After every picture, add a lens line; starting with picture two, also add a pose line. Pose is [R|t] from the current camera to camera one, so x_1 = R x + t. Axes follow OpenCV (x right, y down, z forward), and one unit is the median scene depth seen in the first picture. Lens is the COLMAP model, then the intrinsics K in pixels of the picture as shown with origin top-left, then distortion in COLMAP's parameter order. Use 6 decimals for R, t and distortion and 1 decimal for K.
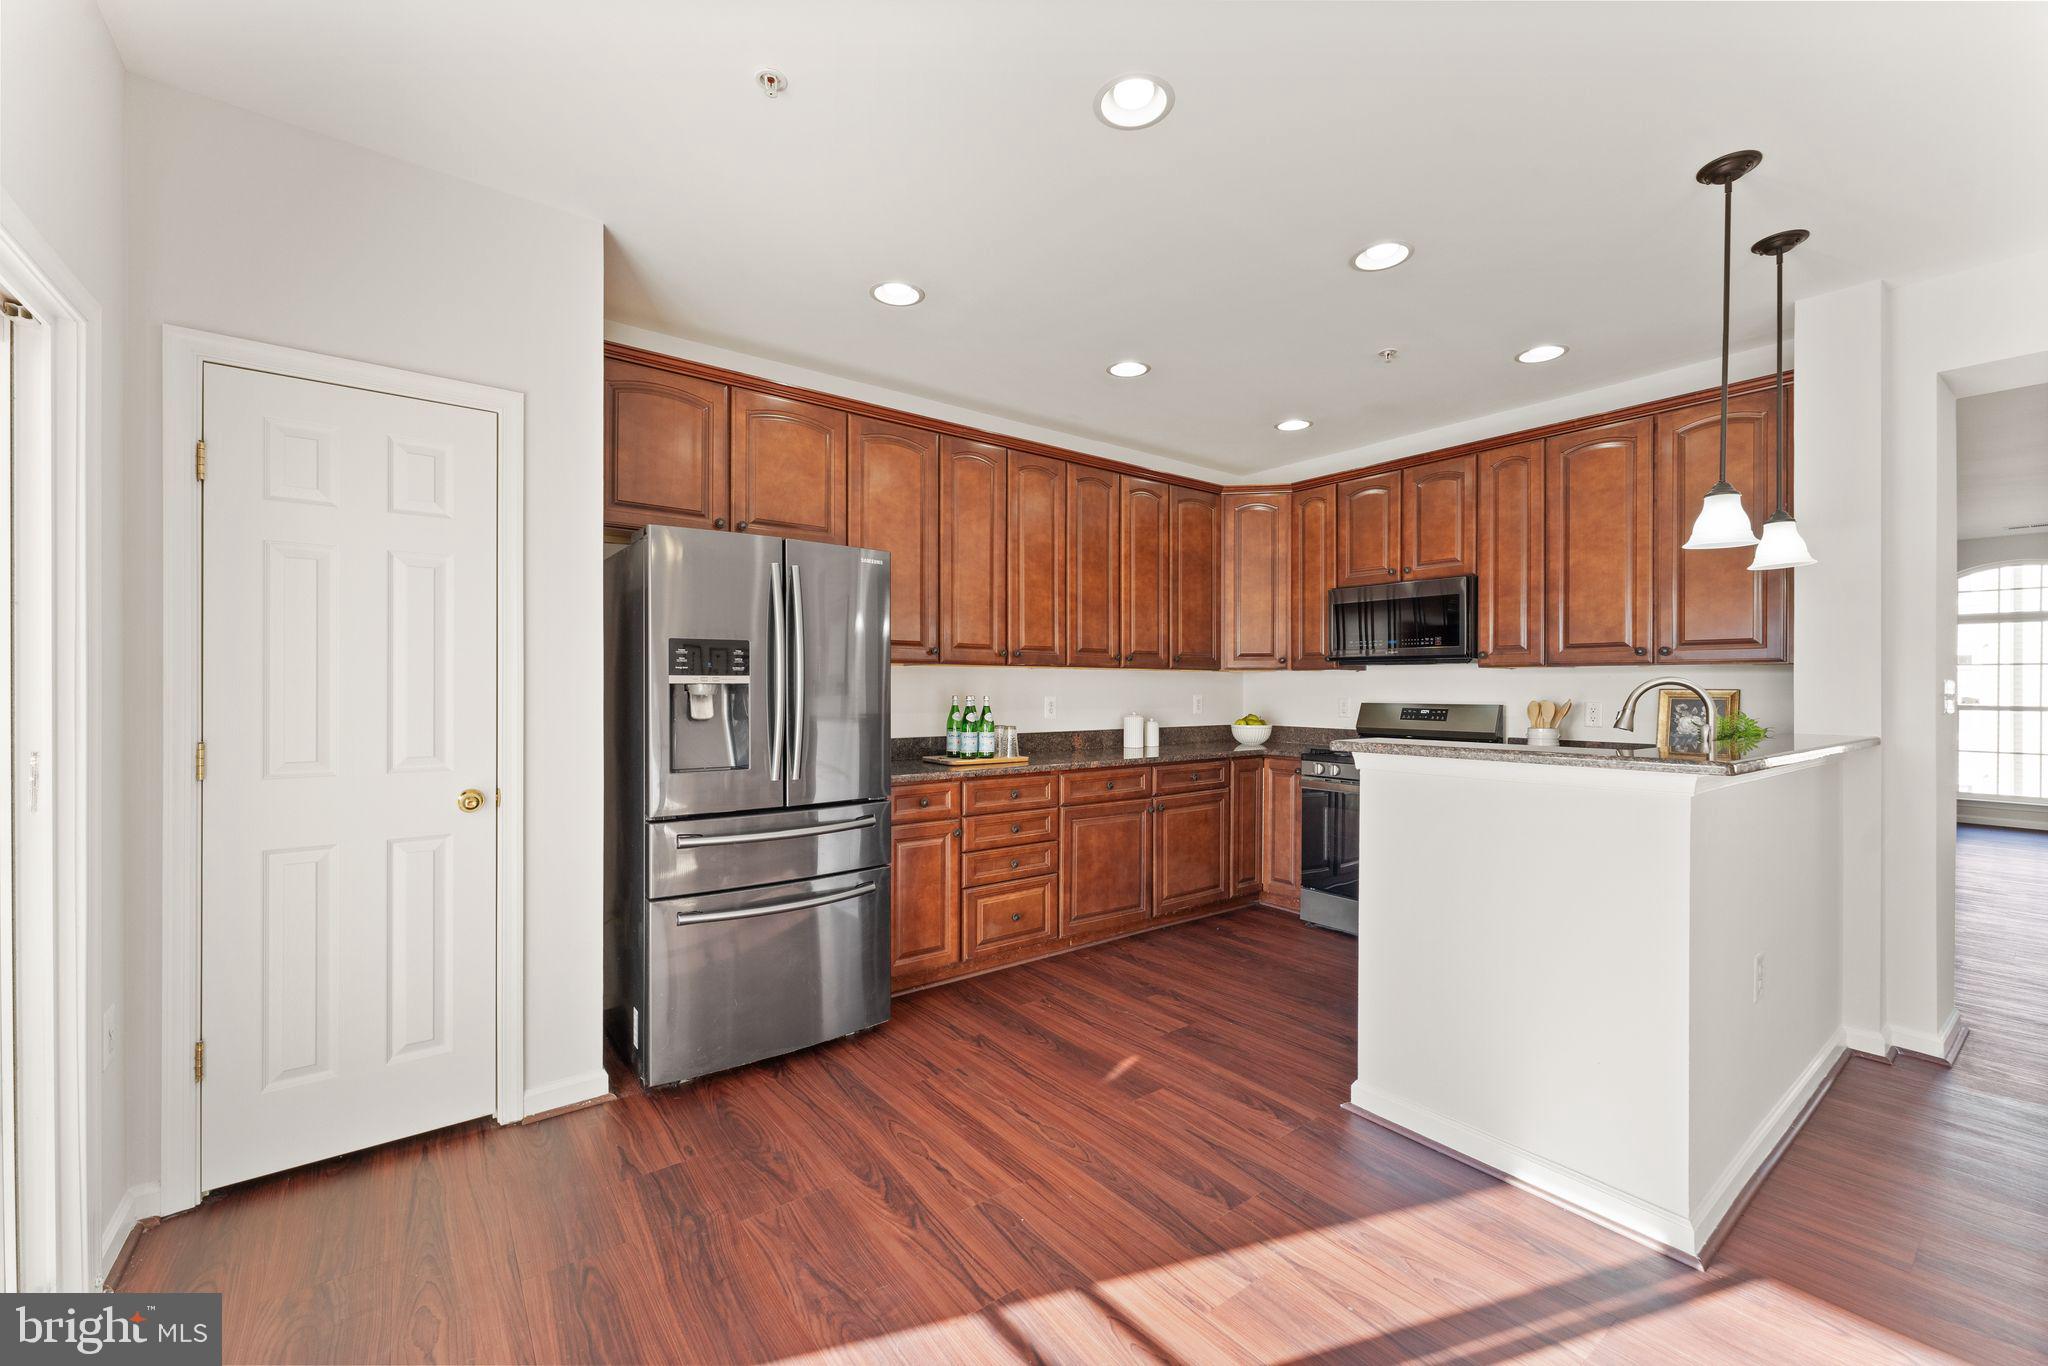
lens RADIAL K [[825.5, 0, 1015.2], [0, 825.5, 681.4], [0, 0, 1]] dist [-0.001072, 0.000171]
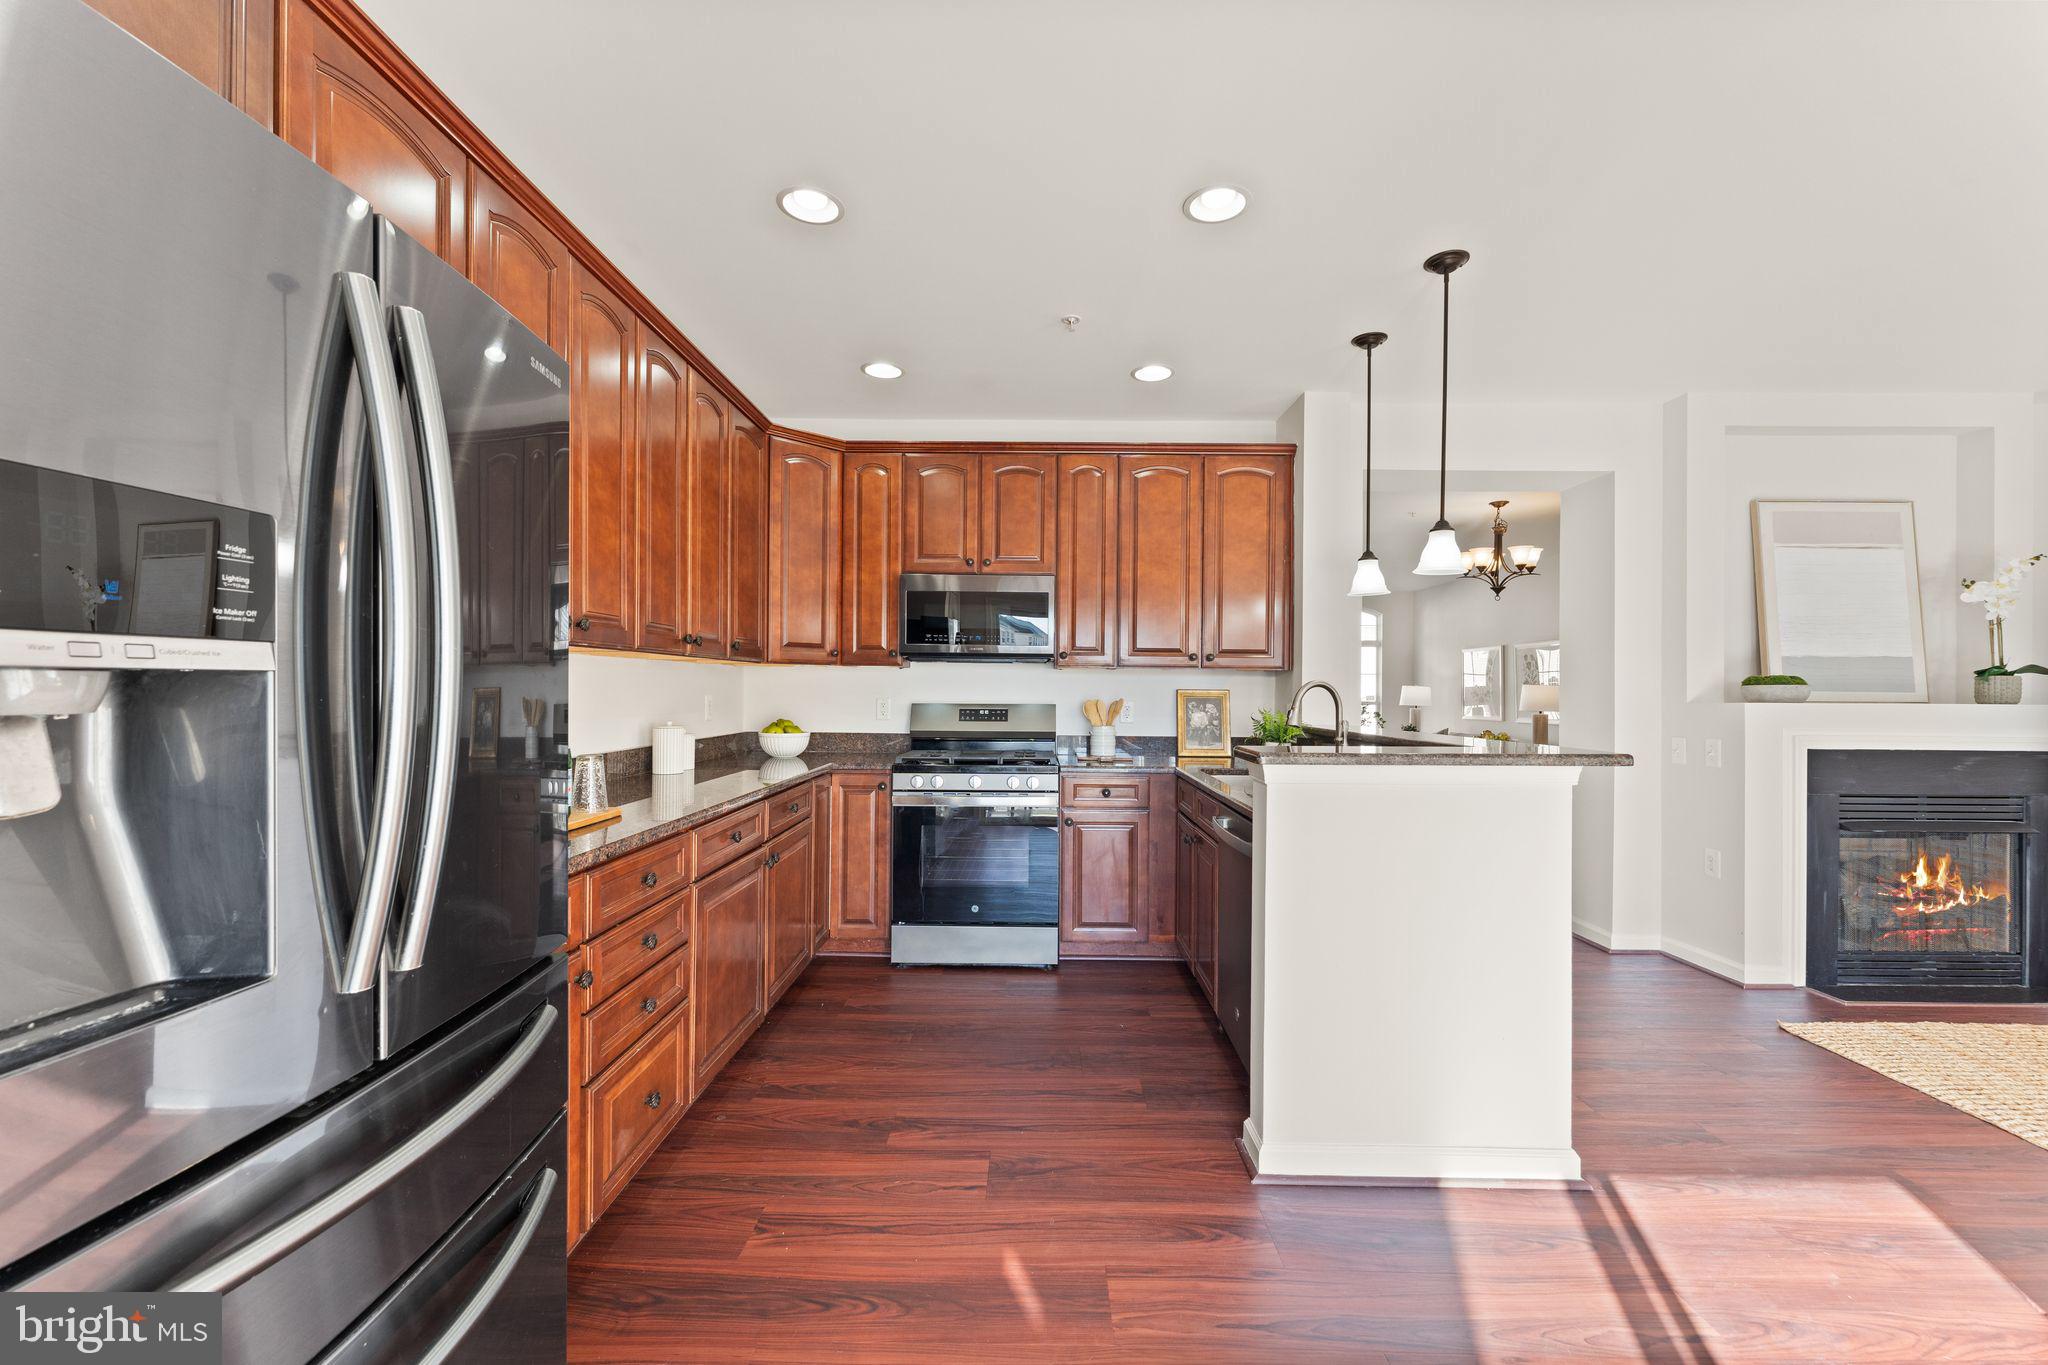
lens RADIAL K [[825.5, 0, 1027.9], [0, 825.5, 683.4], [0, 0, 1]] dist [-0.001072, 0.000171]
pose [[0.601105, 0.007003, 0.799139, -0.246742], [-0.012269, 0.999925, 0.000466, 0.002199], [-0.799076, -0.010085, 0.601146, 0.395161]]
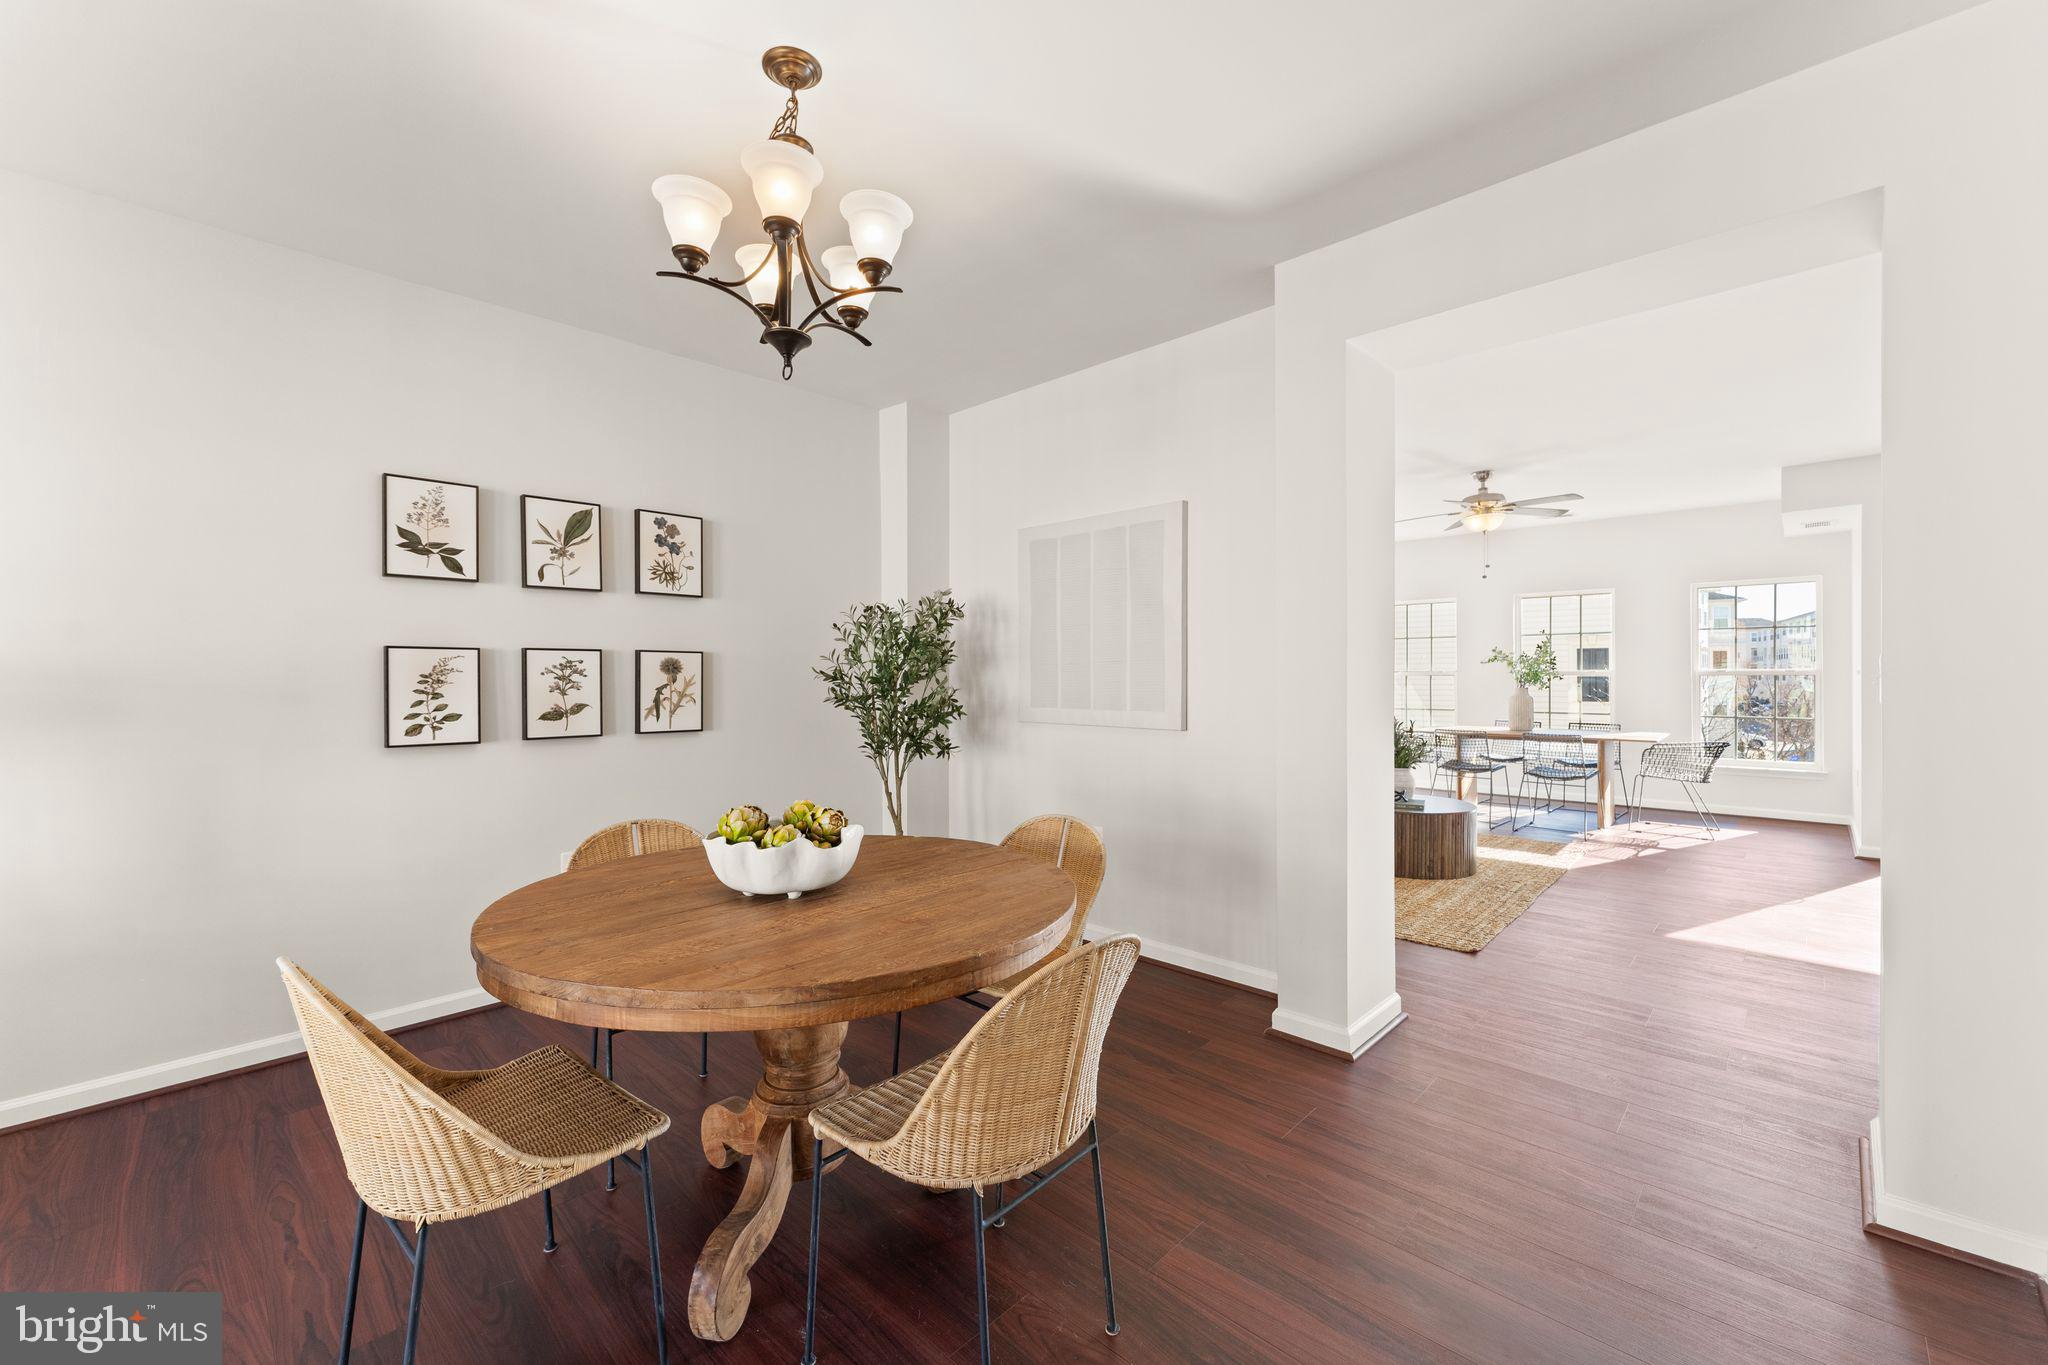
lens RADIAL K [[825.5, 0, 1030.8], [0, 825.5, 673.9], [0, 0, 1]] dist [-0.001072, 0.000171]
pose [[-0.984975, 0.003160, -0.172669, 1.331281], [0.004494, 0.999963, -0.007333, 0.011992], [0.172639, -0.007999, -0.984953, 1.068460]]
